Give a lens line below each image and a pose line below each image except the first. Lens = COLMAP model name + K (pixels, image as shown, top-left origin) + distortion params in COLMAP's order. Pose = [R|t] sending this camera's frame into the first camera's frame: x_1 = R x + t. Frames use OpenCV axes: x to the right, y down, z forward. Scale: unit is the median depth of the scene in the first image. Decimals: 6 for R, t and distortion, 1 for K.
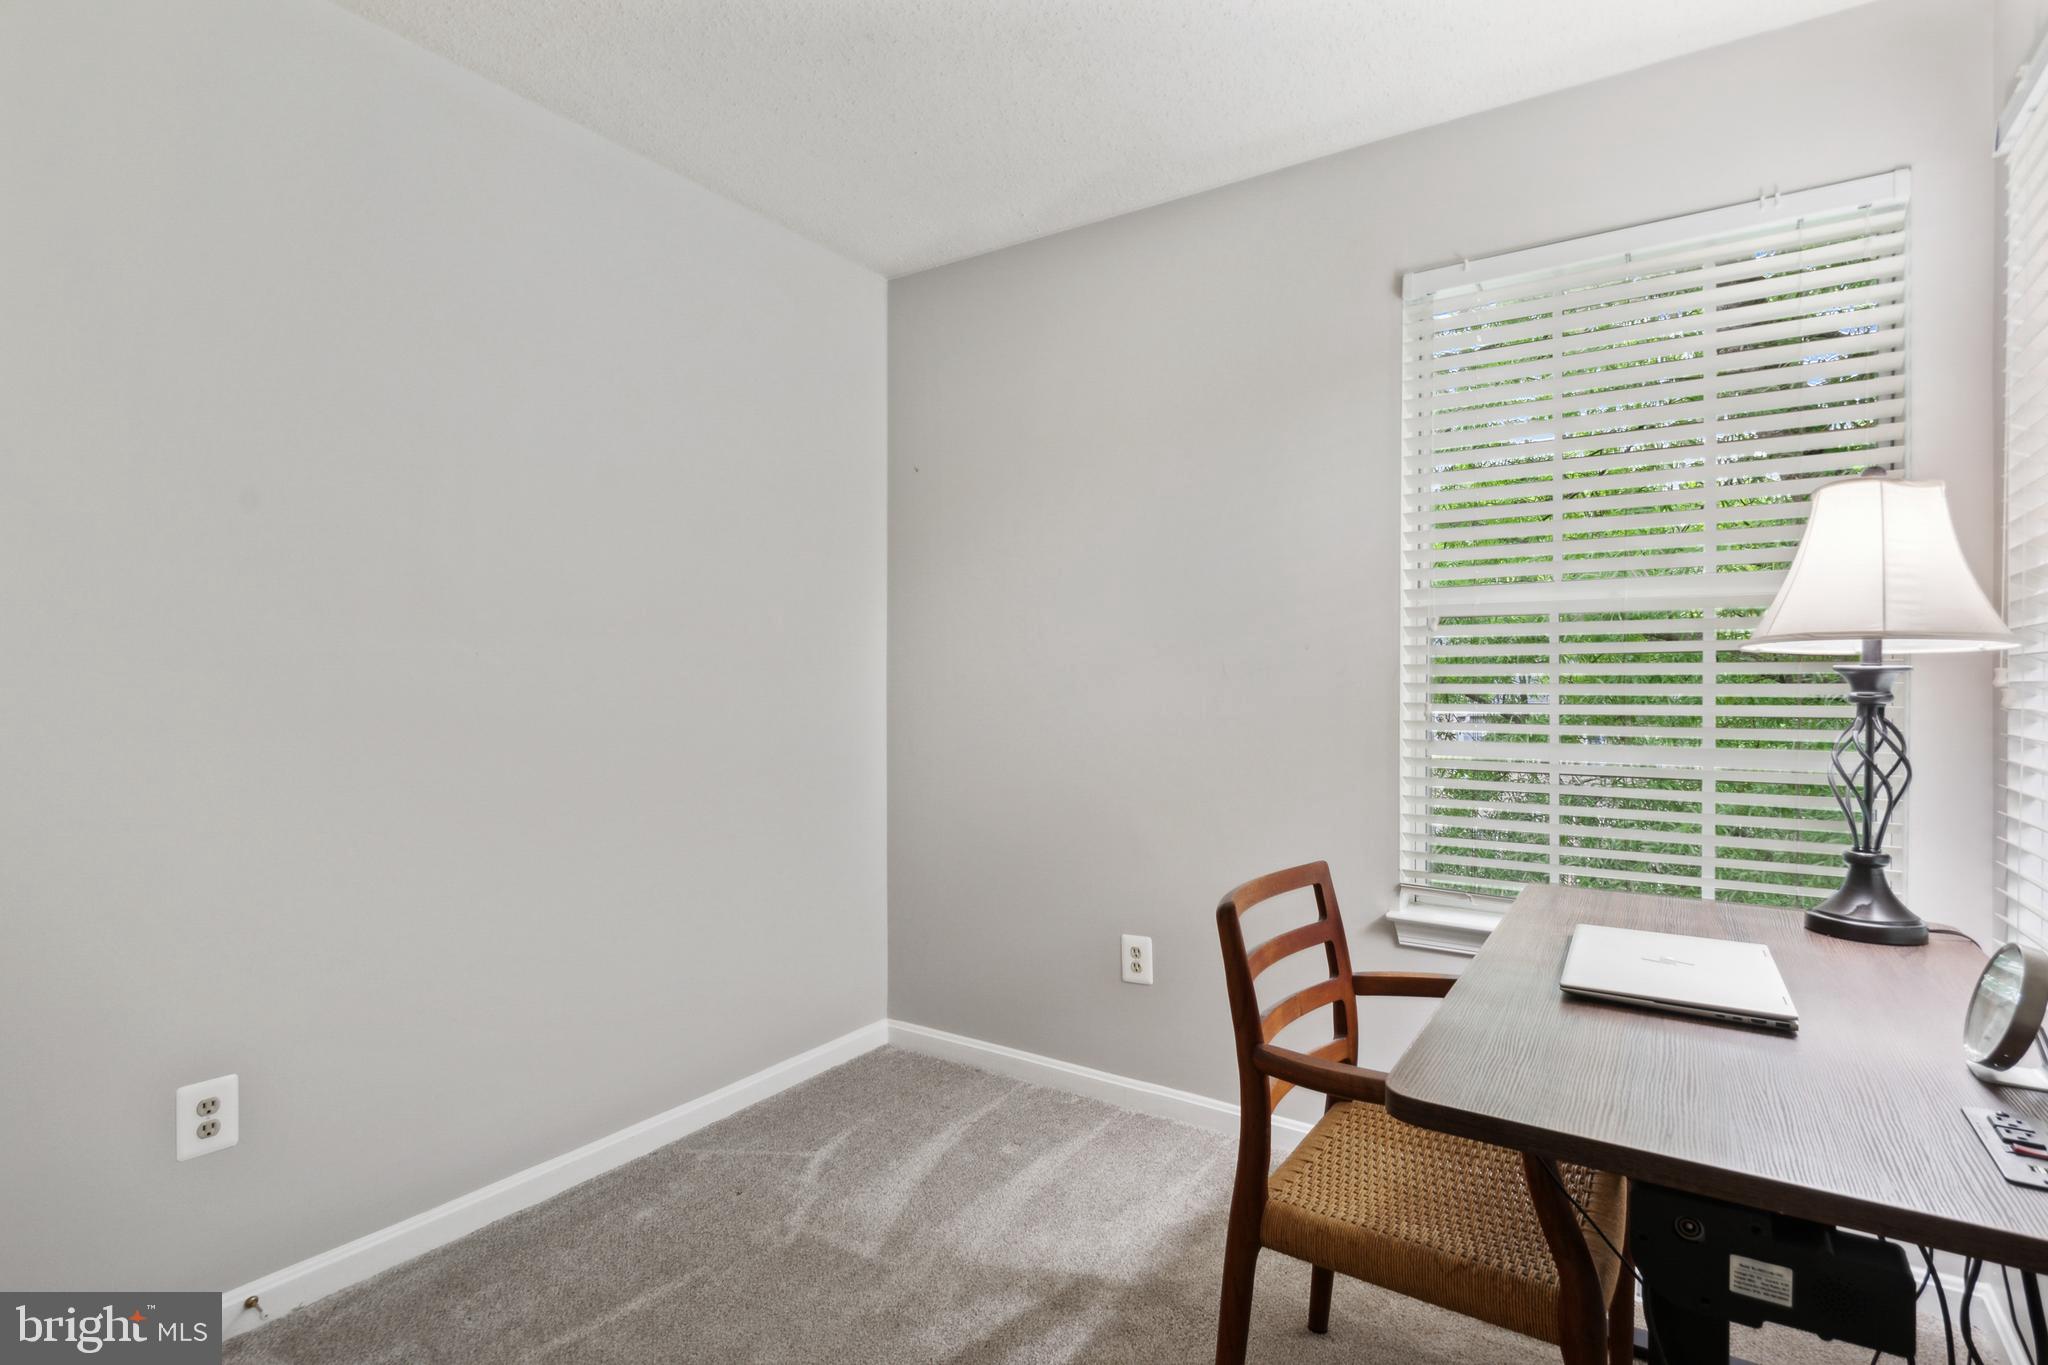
lens RADIAL K [[974.0, 0, 1024.0], [0, 974.0, 682.5], [0, 0, 1]] dist [0.013358, -0.000151]
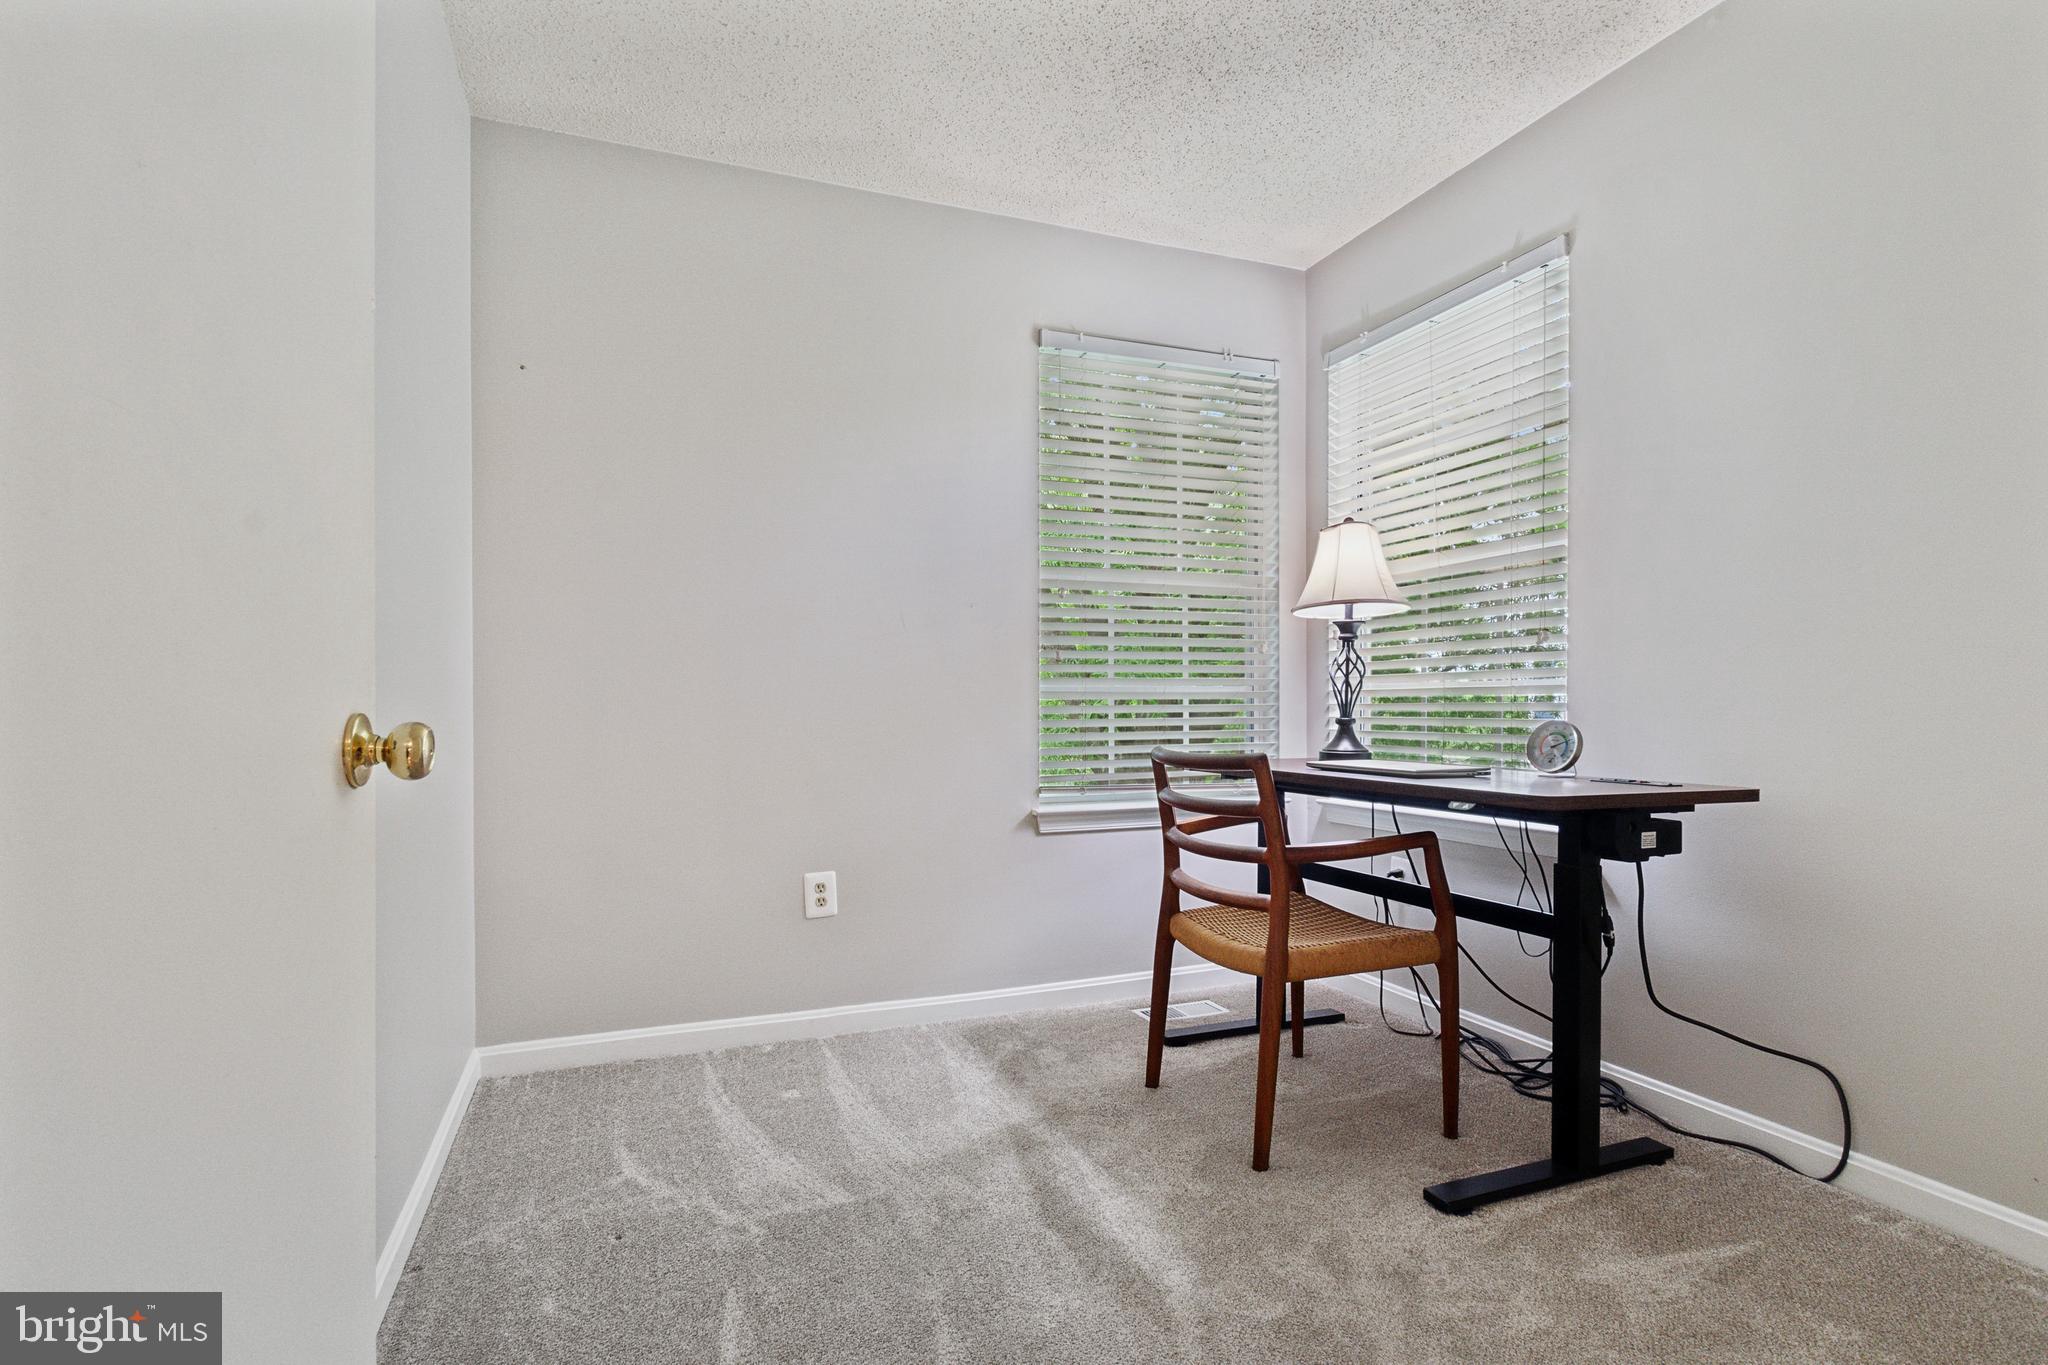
lens RADIAL K [[916.5, 0, 985.2], [0, 916.5, 684.6], [0, 0, 1]] dist [-0.001102, -0.000068]
pose [[0.628928, -0.003968, 0.777453, -0.688621], [0.009415, 0.999953, -0.002513, 0.076285], [-0.777406, 0.008901, 0.628936, 0.295066]]
